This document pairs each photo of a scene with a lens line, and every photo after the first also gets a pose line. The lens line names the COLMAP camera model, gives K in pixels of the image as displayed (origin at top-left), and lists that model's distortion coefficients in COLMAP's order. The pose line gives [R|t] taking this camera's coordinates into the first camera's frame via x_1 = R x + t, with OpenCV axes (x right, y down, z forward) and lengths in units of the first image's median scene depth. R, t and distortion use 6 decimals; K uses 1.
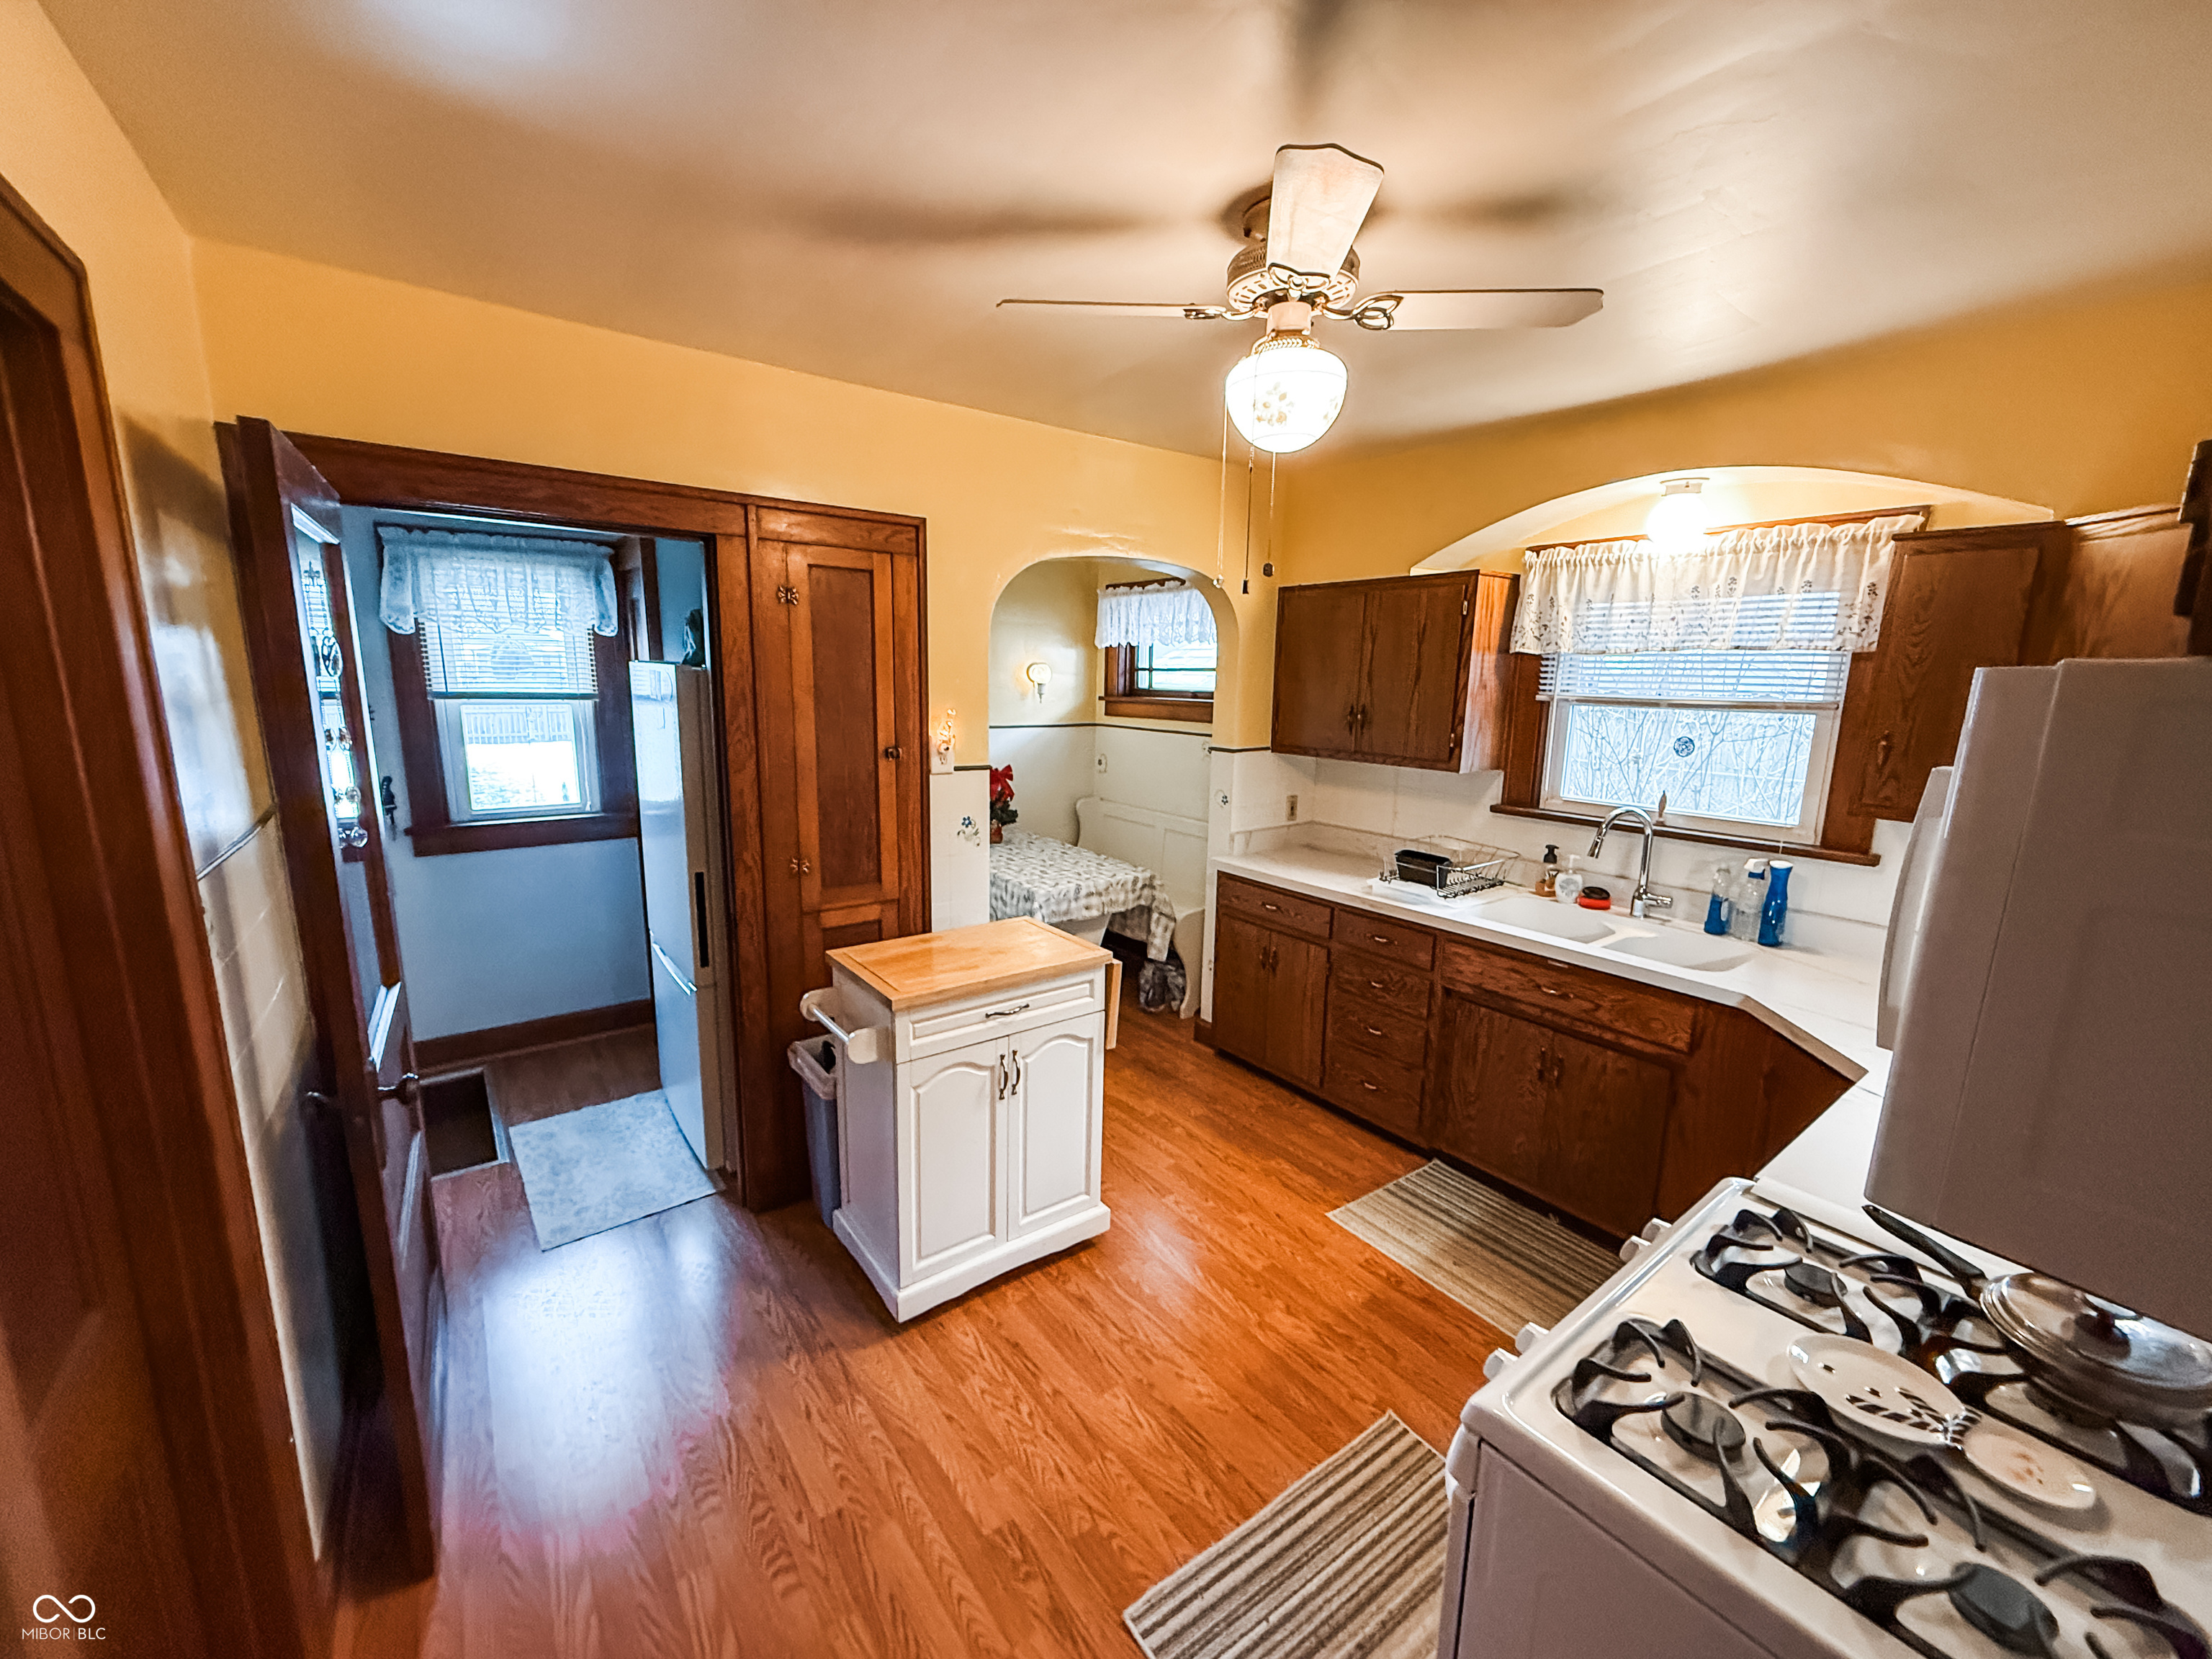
lens RADIAL K [[879.5, 0, 1098.1], [0, 879.5, 834.2], [0, 0, 1]] dist [0.000272, 0.000077]
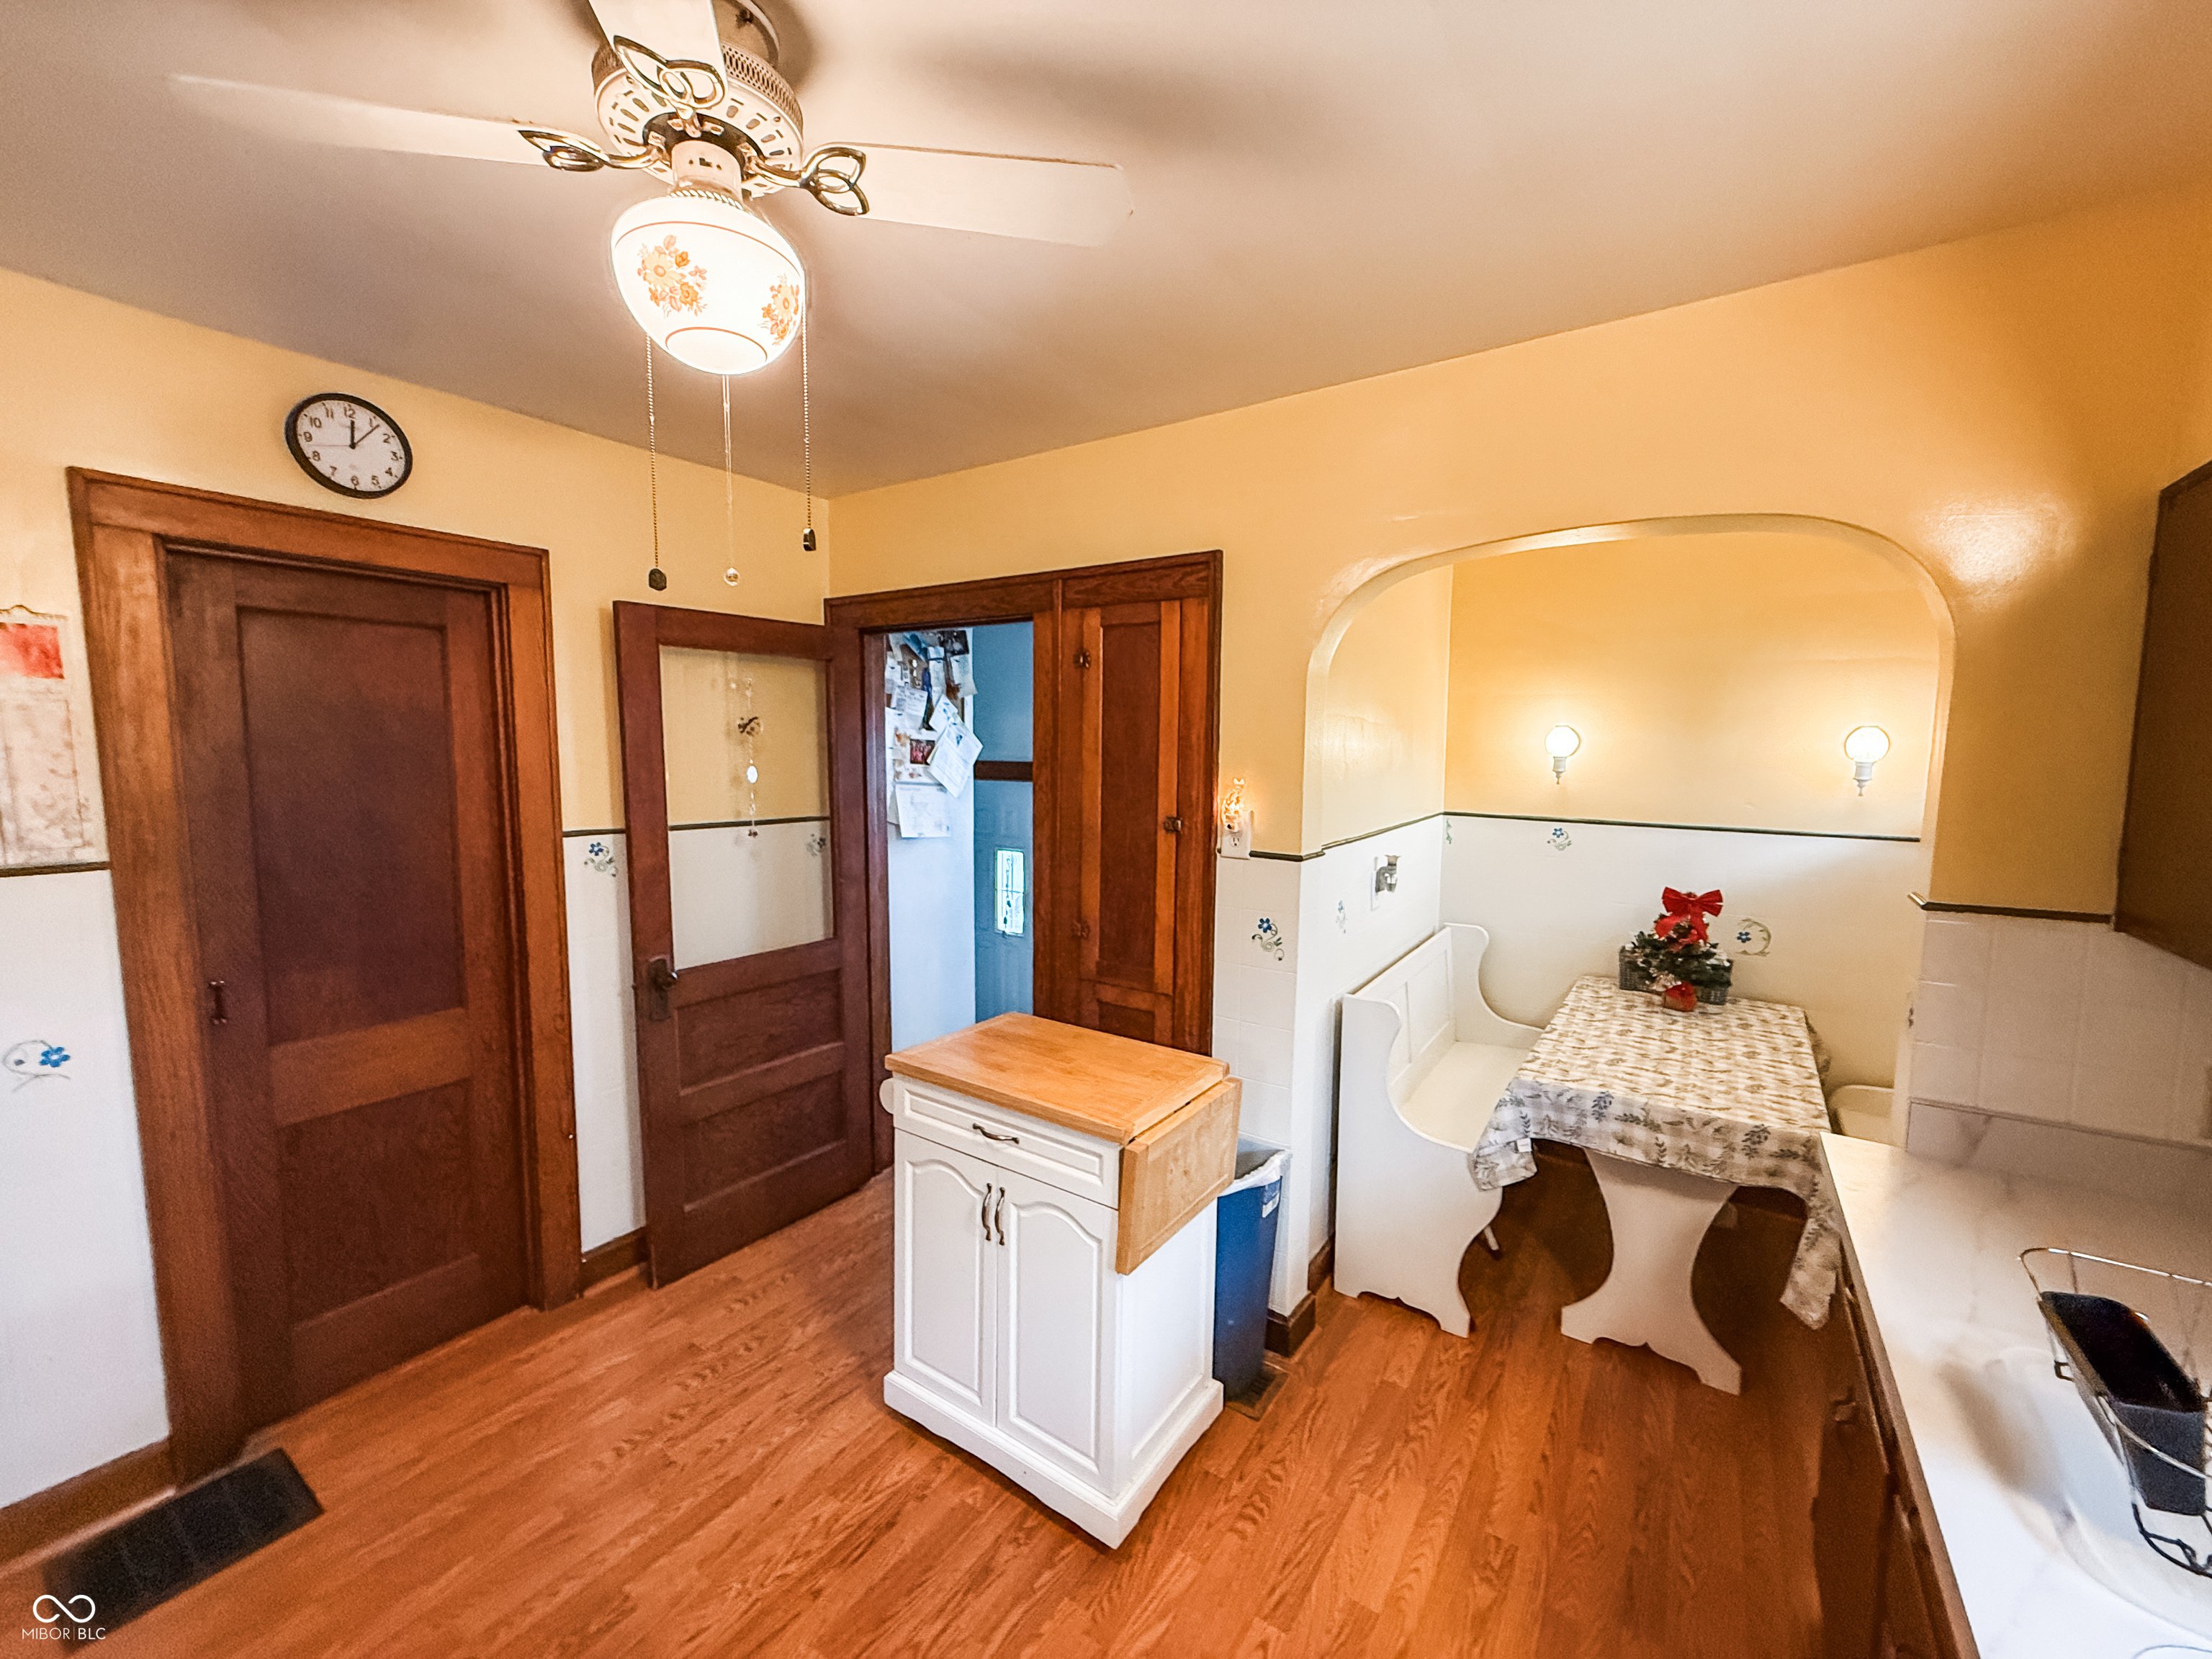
lens RADIAL K [[879.5, 0, 1098.0], [0, 879.5, 835.3], [0, 0, 1]] dist [0.000272, 0.000077]
pose [[0.321159, 0.076676, -0.943916, 0.555714], [-0.177940, 0.983850, 0.019378, -0.085210], [0.930158, 0.161737, 0.329616, 0.638861]]
